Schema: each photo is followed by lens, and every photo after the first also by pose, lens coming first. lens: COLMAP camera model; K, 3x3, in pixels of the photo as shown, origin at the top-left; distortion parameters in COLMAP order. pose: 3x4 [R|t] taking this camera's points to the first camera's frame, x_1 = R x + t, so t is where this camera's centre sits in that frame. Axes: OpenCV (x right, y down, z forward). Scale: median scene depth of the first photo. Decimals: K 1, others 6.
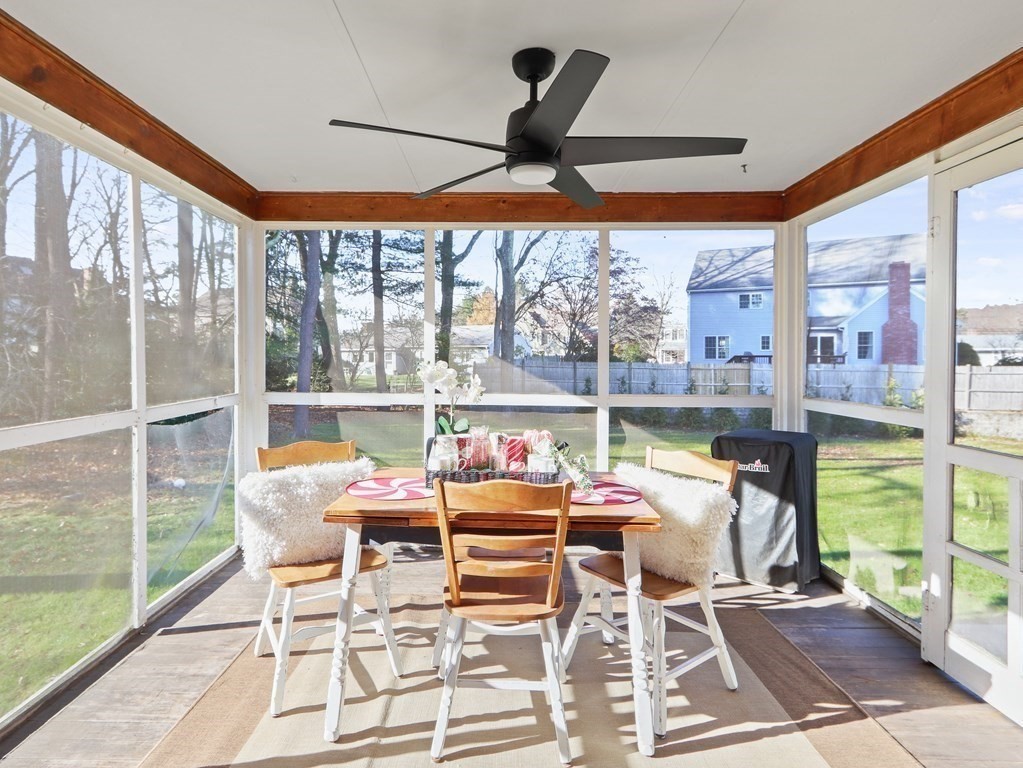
lens RADIAL K [[584.1, 0, 475.9], [0, 584.1, 364.9], [0, 0, 1]] dist [-0.001216, -0.001771]
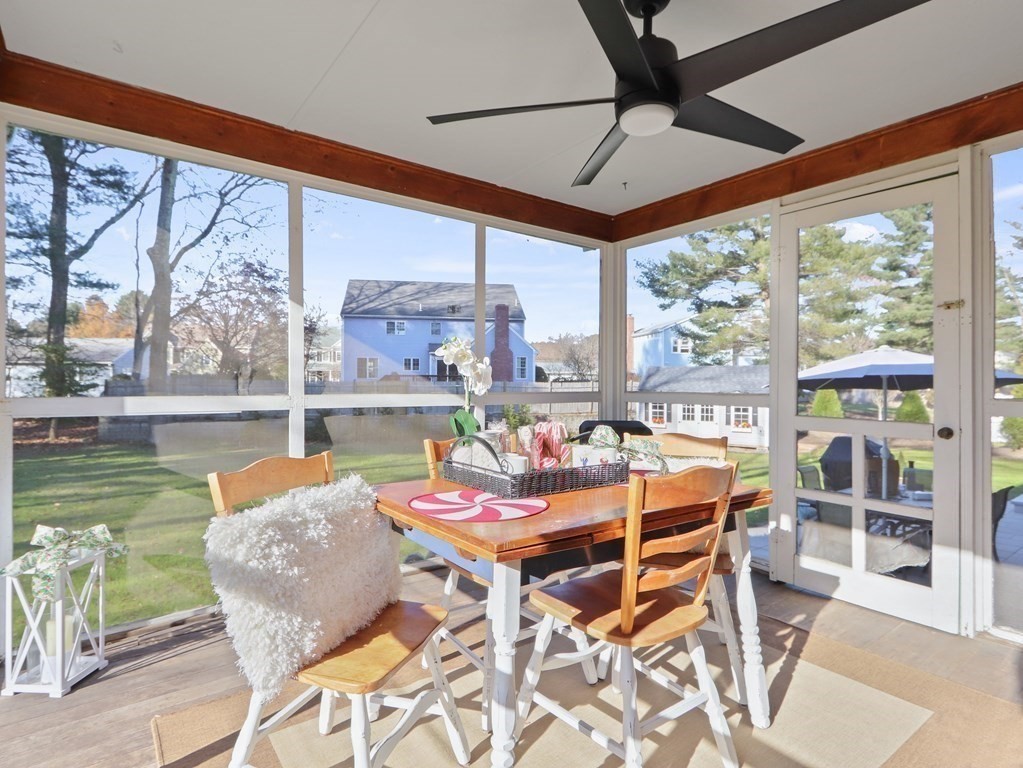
lens RADIAL K [[547.1, 0, 511.5], [0, 547.1, 384.0], [0, 0, 1]] dist [0.000210, -0.000987]
pose [[0.785501, -0.004714, 0.618843, -0.302316], [0.005756, 0.999983, 0.000311, 0.035879], [-0.618834, 0.003318, 0.785515, 0.254230]]
